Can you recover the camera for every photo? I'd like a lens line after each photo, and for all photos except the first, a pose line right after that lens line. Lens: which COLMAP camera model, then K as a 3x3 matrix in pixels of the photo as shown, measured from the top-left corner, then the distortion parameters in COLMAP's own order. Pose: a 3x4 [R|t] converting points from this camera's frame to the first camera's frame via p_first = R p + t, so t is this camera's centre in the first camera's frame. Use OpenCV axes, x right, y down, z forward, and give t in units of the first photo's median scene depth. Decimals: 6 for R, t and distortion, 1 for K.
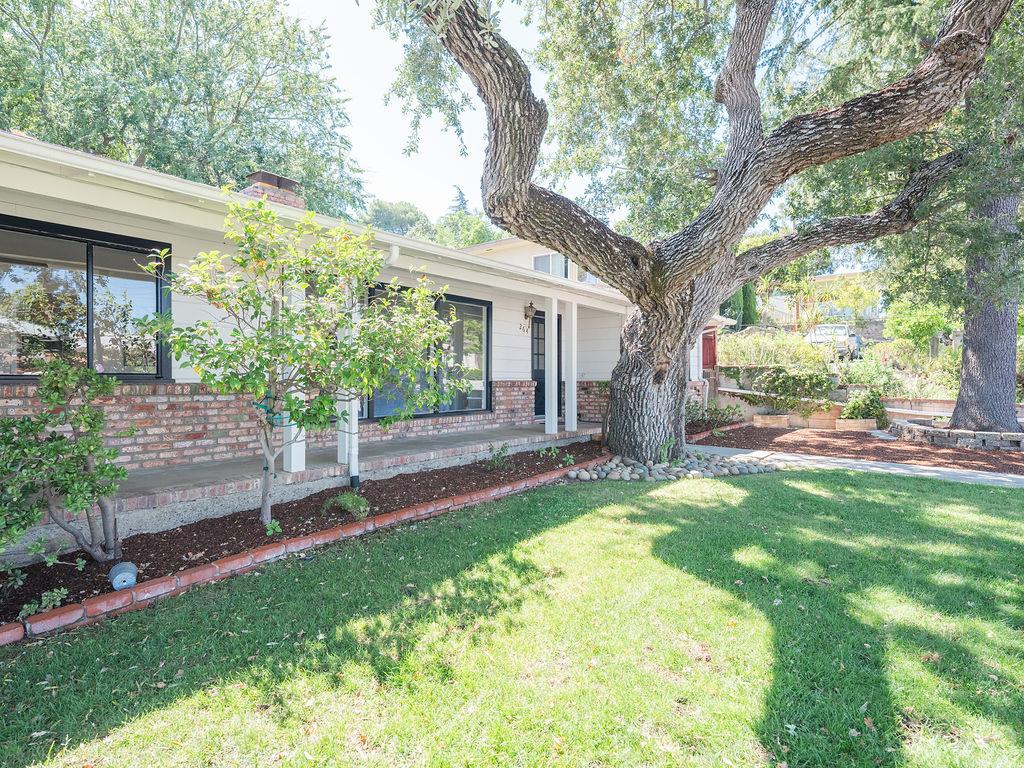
lens RADIAL K [[558.6, 0, 509.8], [0, 558.6, 383.3], [0, 0, 1]] dist [0.004256, -0.001861]
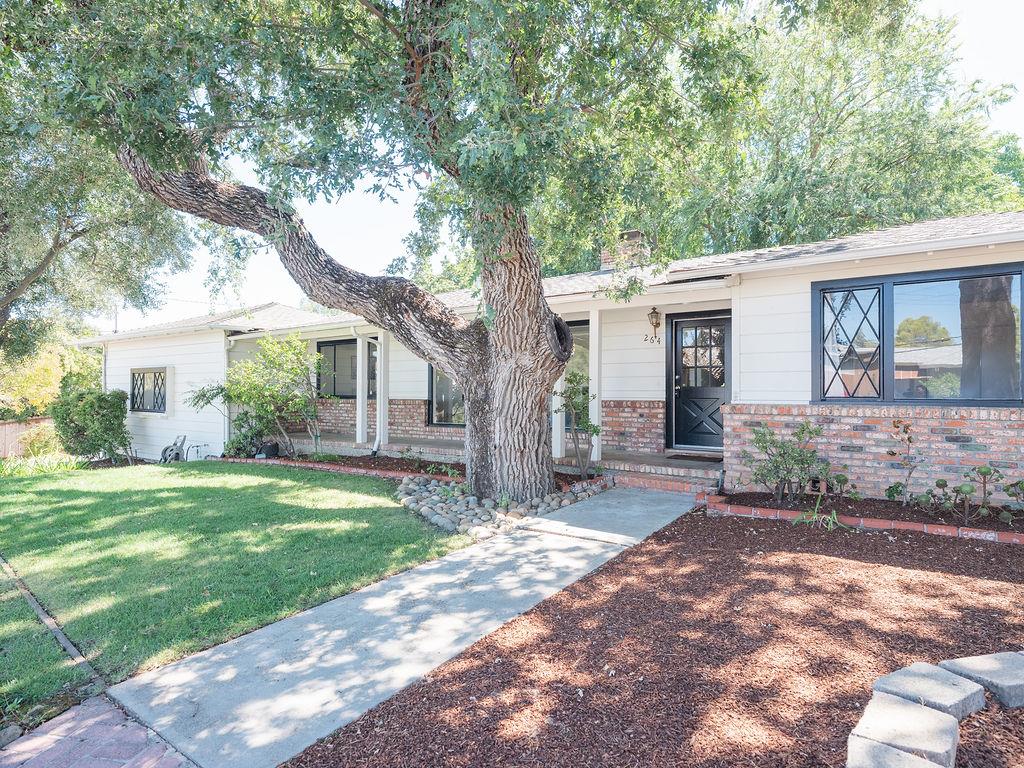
lens RADIAL K [[558.6, 0, 547.6], [0, 558.6, 378.0], [0, 0, 1]] dist [0.004256, -0.001861]
pose [[0.051432, -0.017150, -0.998529, 1.457018], [-0.003159, 0.999845, -0.017335, -0.040235], [0.998672, 0.004046, 0.051369, 1.347906]]
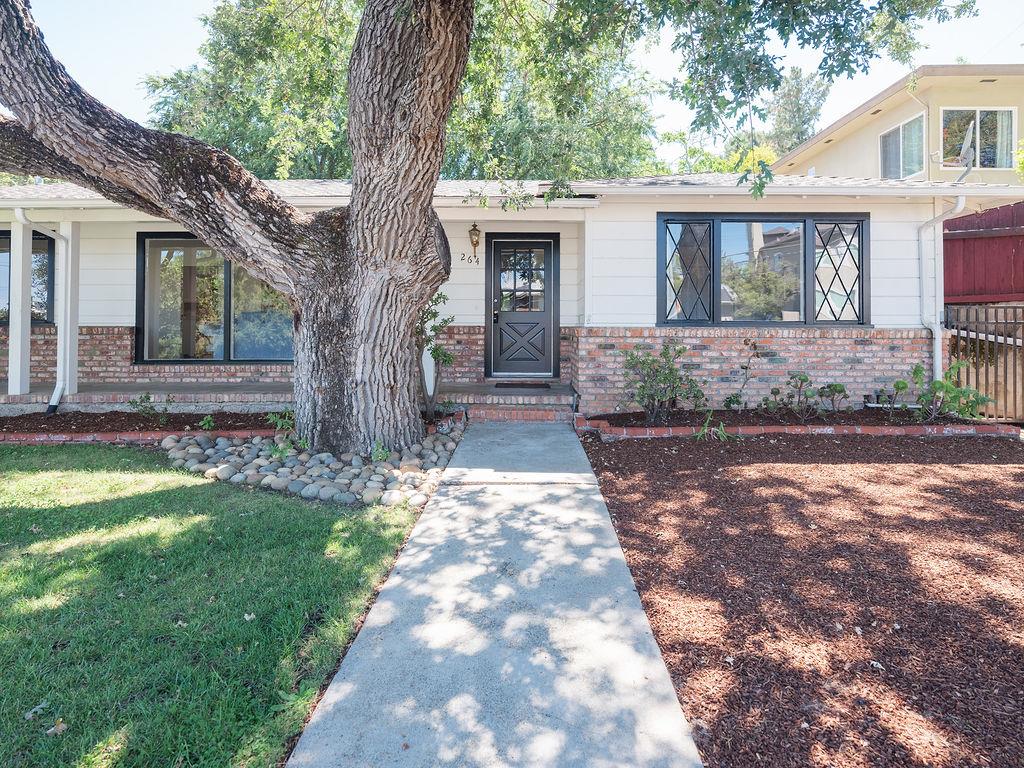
lens RADIAL K [[558.6, 0, 470.7], [0, 558.6, 314.9], [0, 0, 1]] dist [0.004256, -0.001861]
pose [[0.591916, -0.011937, -0.805912, 1.099400], [-0.007246, 0.999771, -0.020131, -0.007661], [0.805967, 0.017756, 0.591694, 0.919077]]
